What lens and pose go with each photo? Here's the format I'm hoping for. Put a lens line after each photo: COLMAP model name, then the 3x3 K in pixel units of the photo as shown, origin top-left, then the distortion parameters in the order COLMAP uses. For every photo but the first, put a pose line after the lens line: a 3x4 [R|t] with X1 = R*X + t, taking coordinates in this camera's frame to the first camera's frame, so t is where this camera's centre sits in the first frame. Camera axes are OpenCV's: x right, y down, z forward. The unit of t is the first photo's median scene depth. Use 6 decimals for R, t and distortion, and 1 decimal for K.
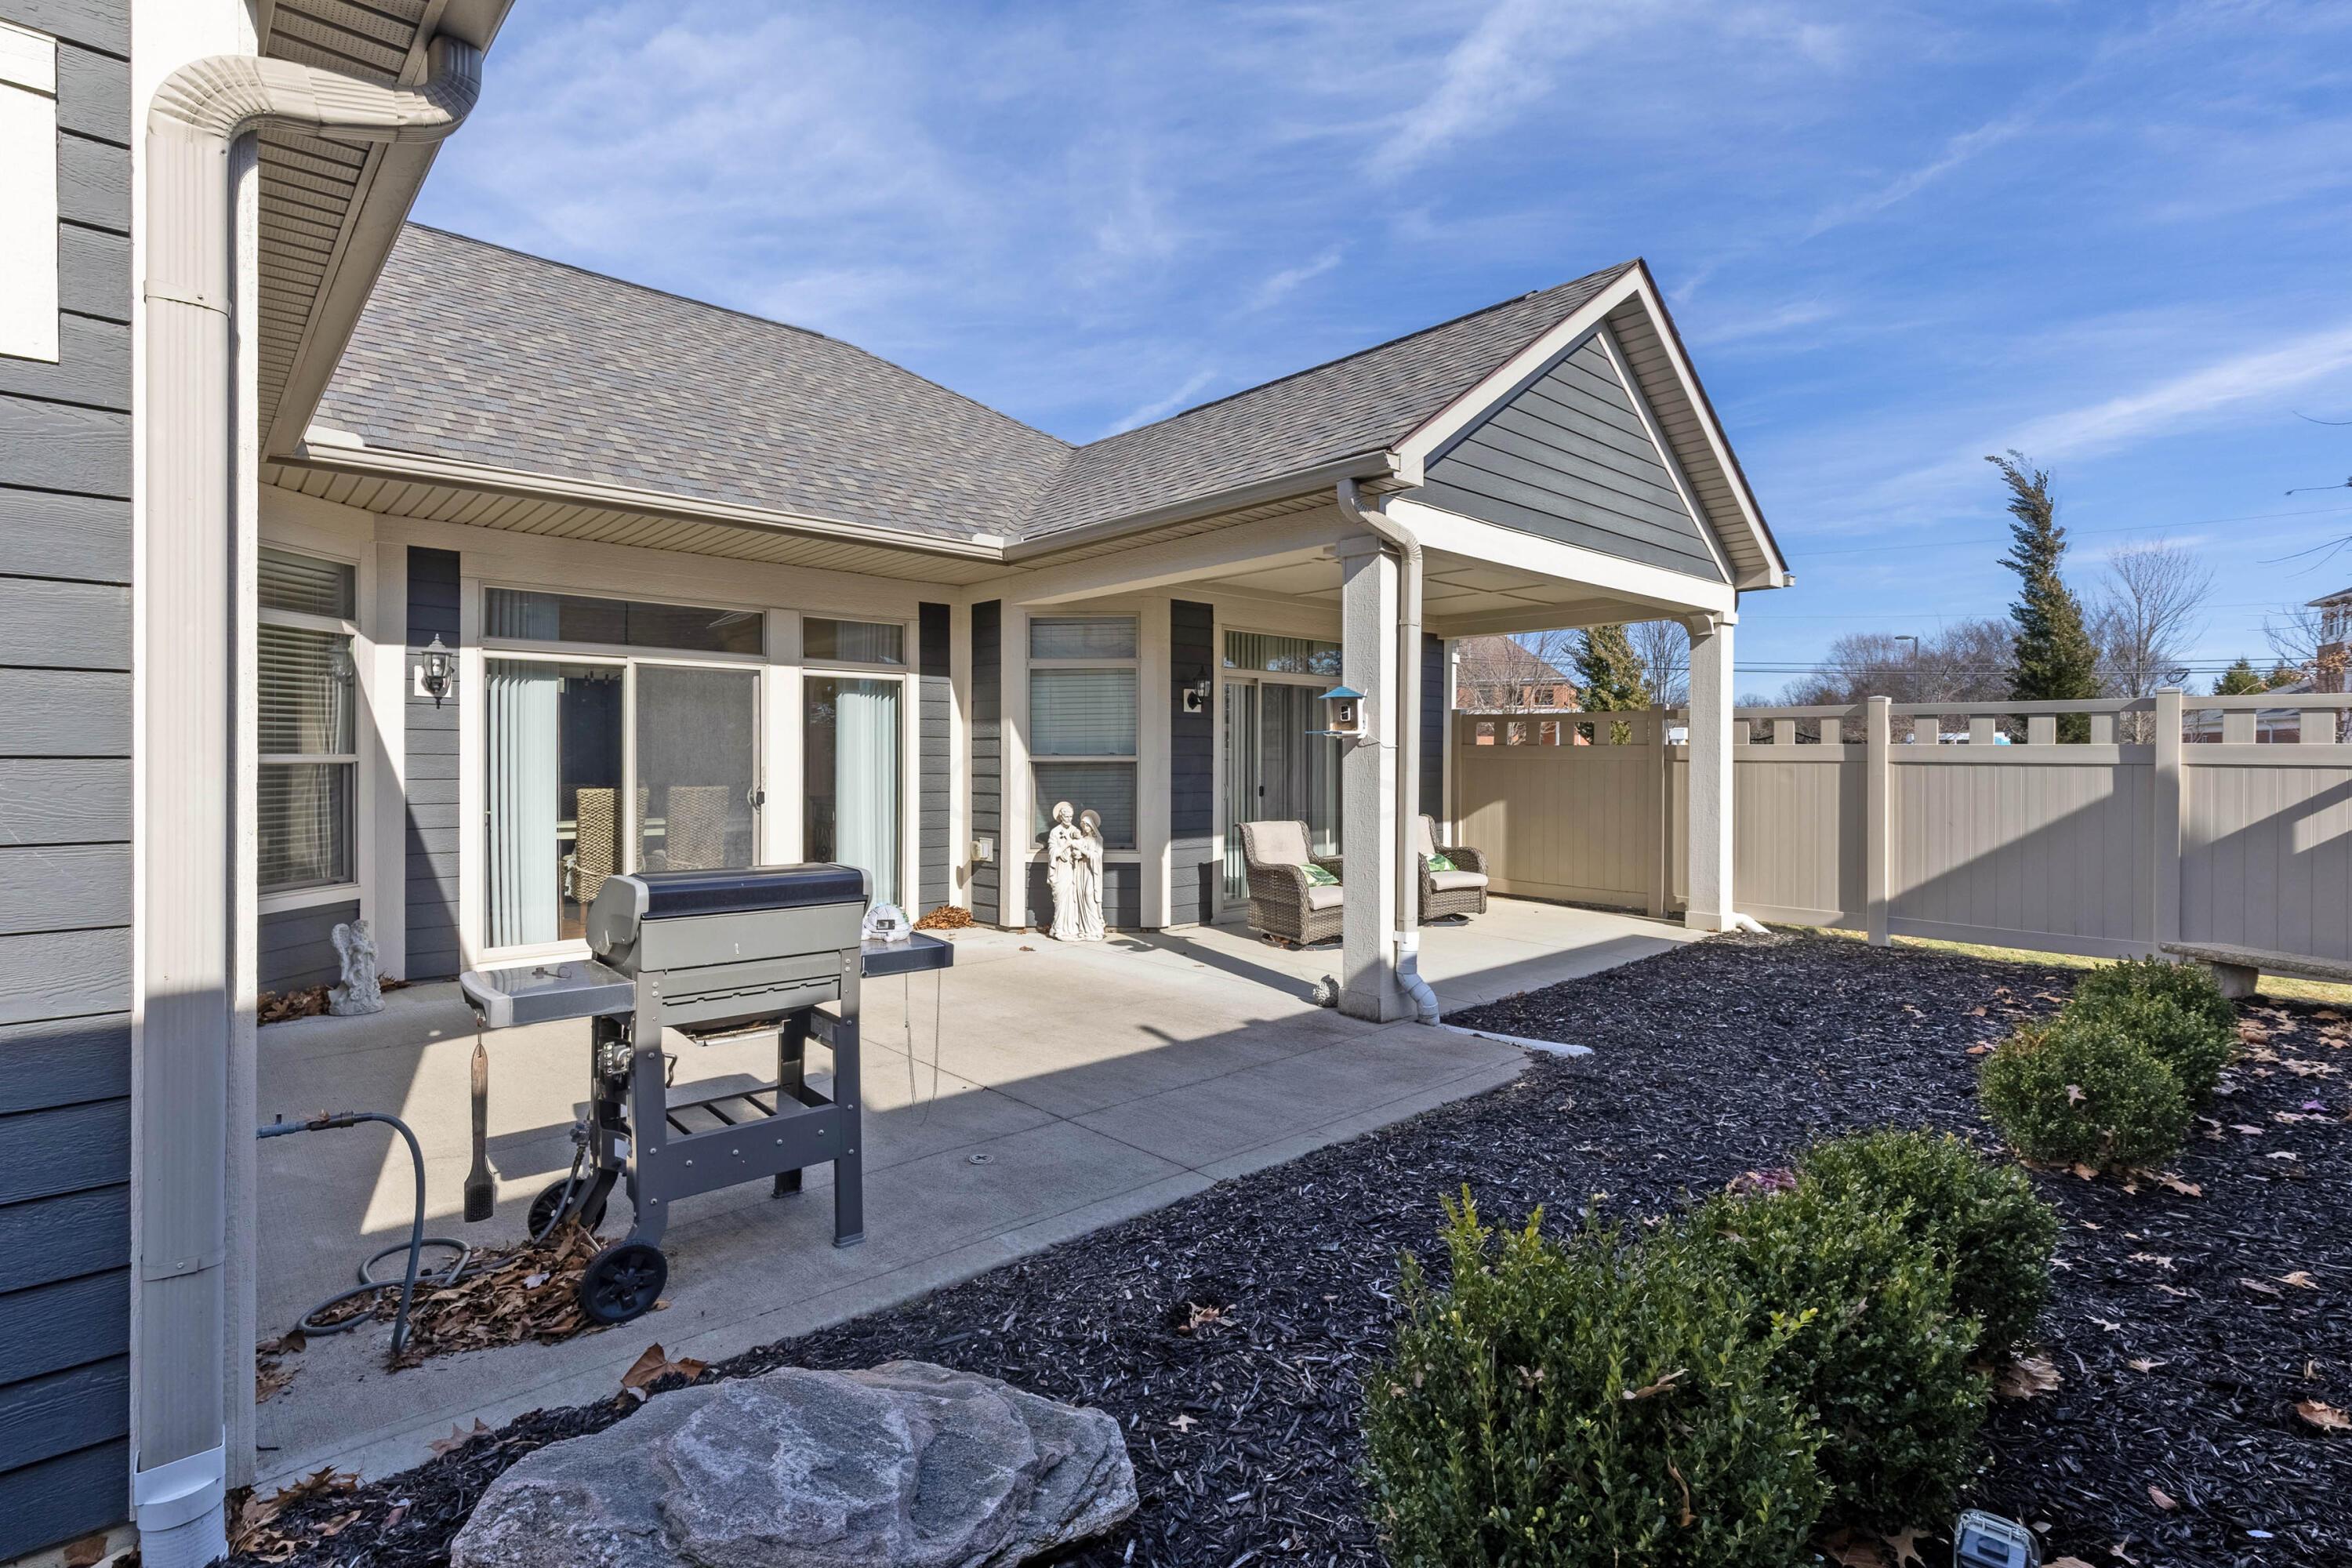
lens RADIAL K [[1114.2, 0, 1186.4], [0, 1114.2, 766.9], [0, 0, 1]] dist [0.001152, 0.000281]
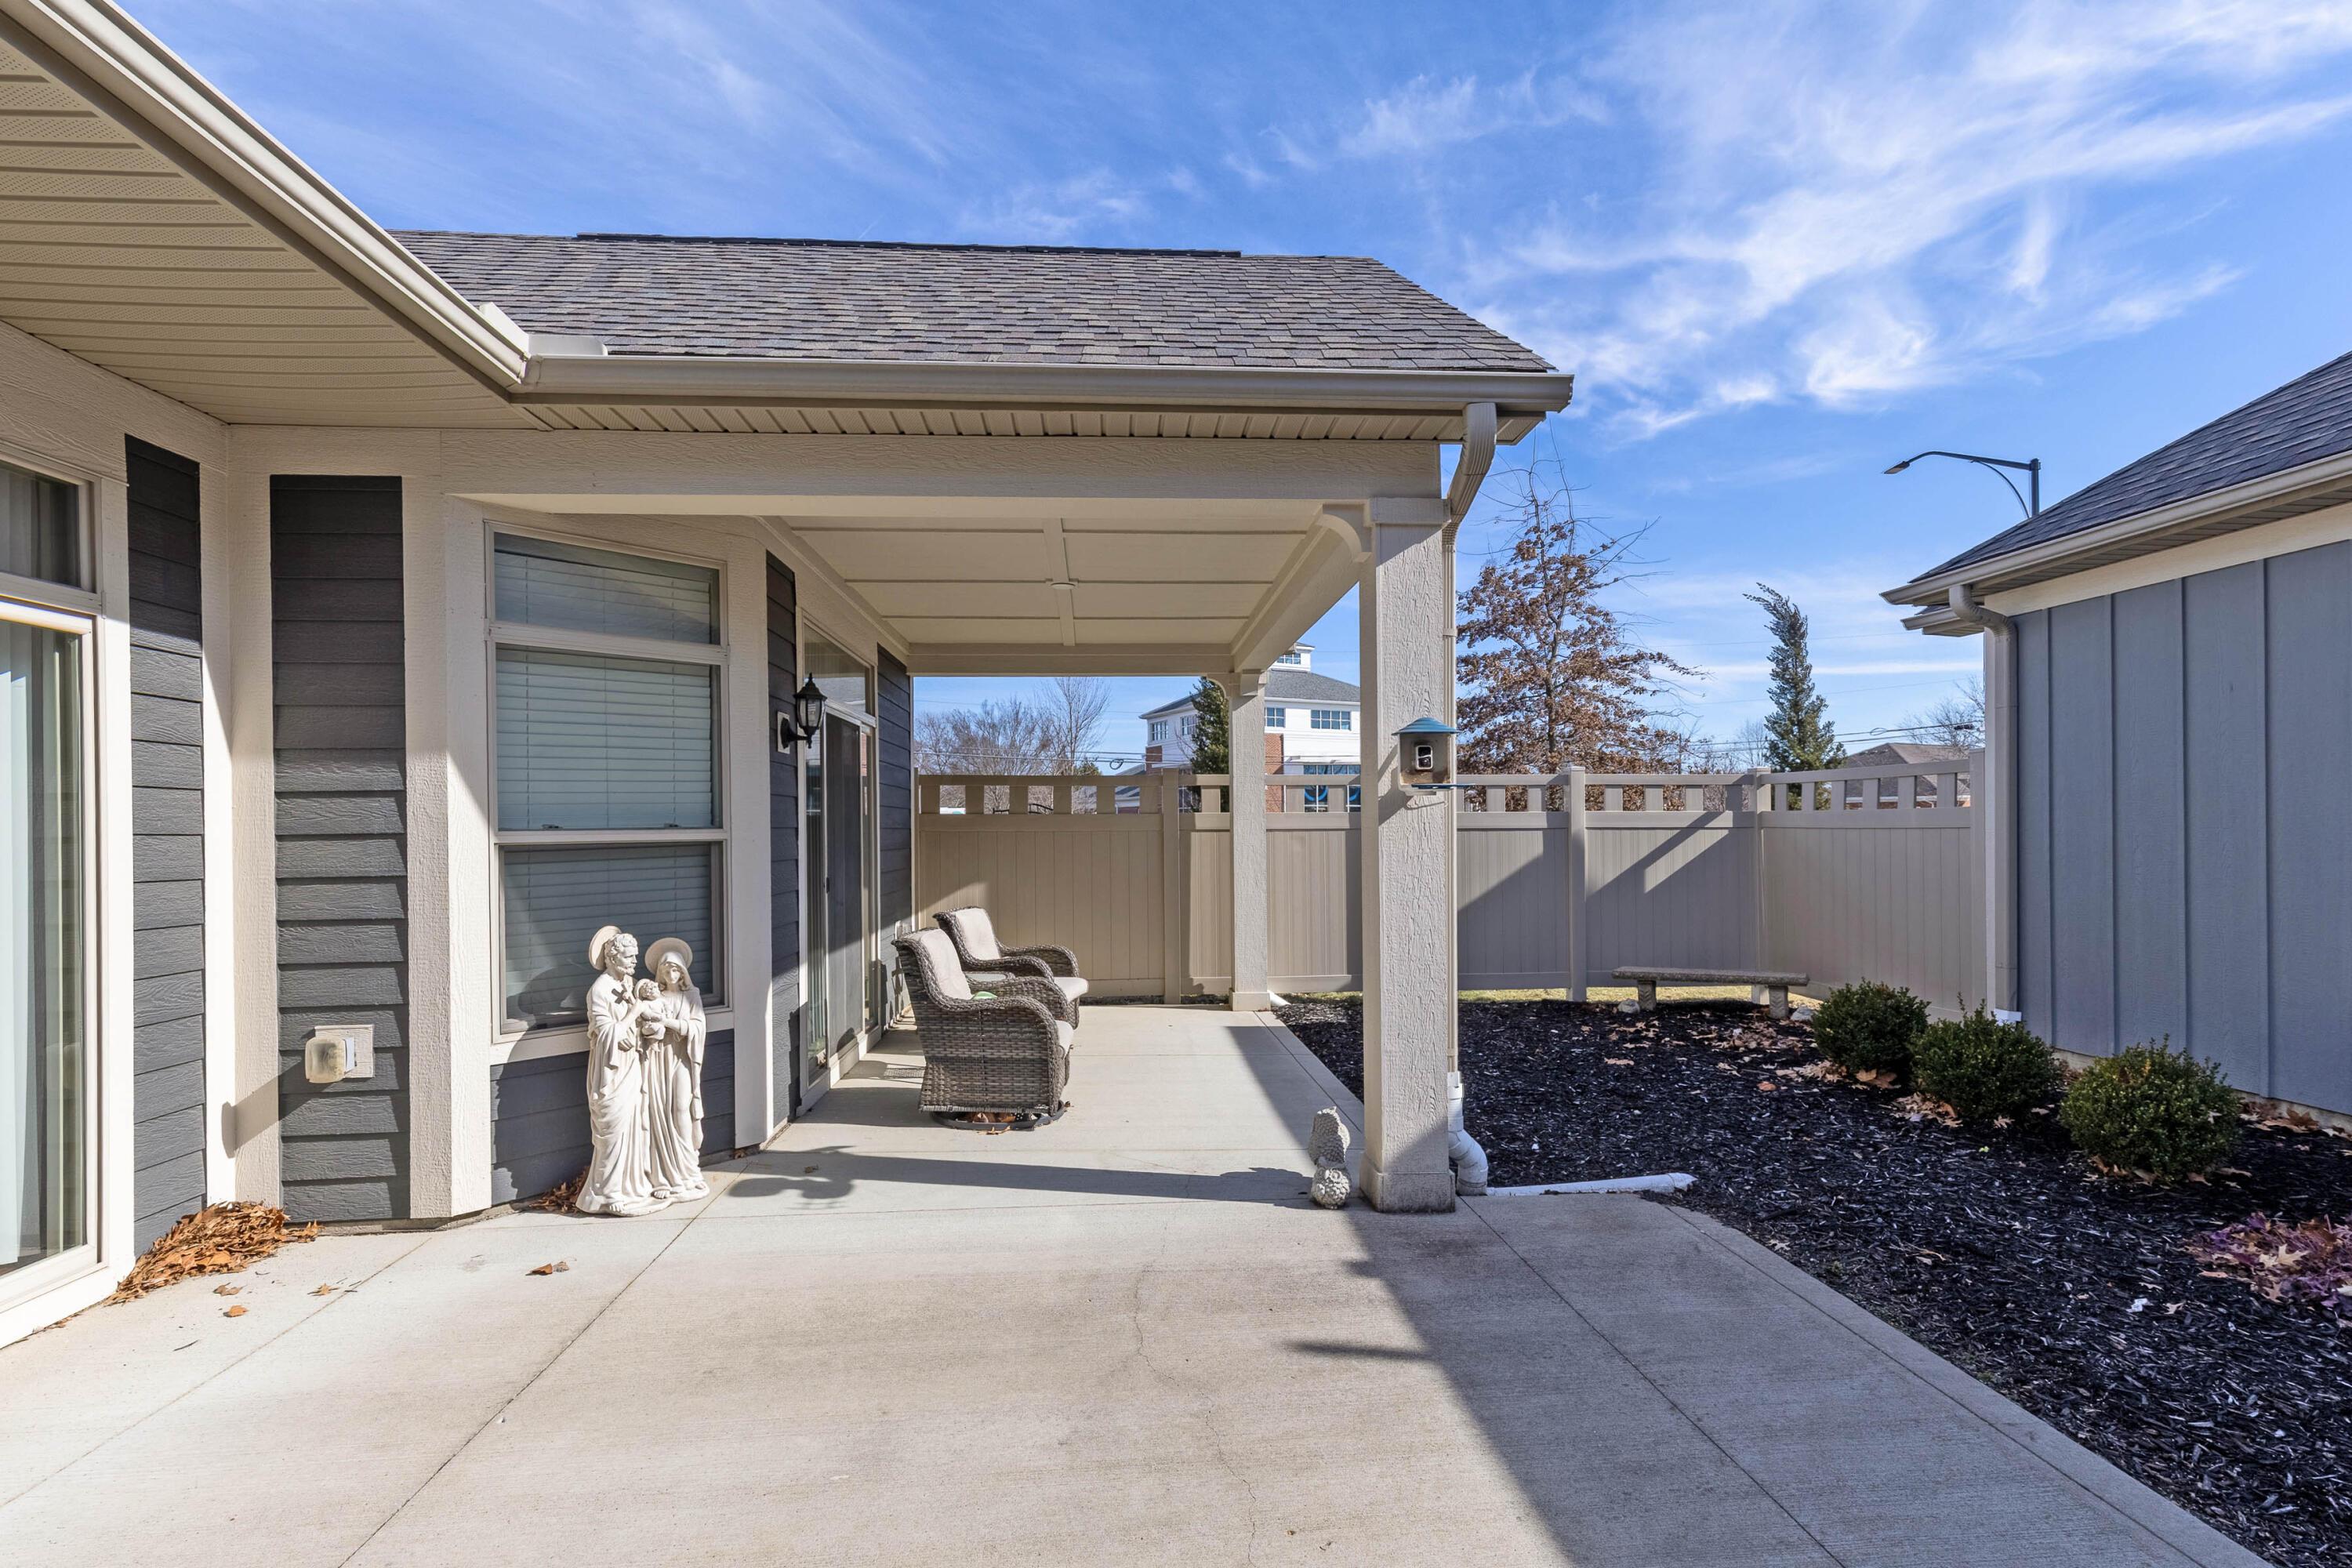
lens RADIAL K [[1123.1, 0, 1201.0], [0, 1123.1, 830.1], [0, 0, 1]] dist [0.003189, 0.000561]
pose [[0.615875, -0.010171, 0.787778, -0.333257], [0.016963, 0.999856, -0.000352, -0.005925], [-0.787661, 0.013580, 0.615959, 0.492846]]
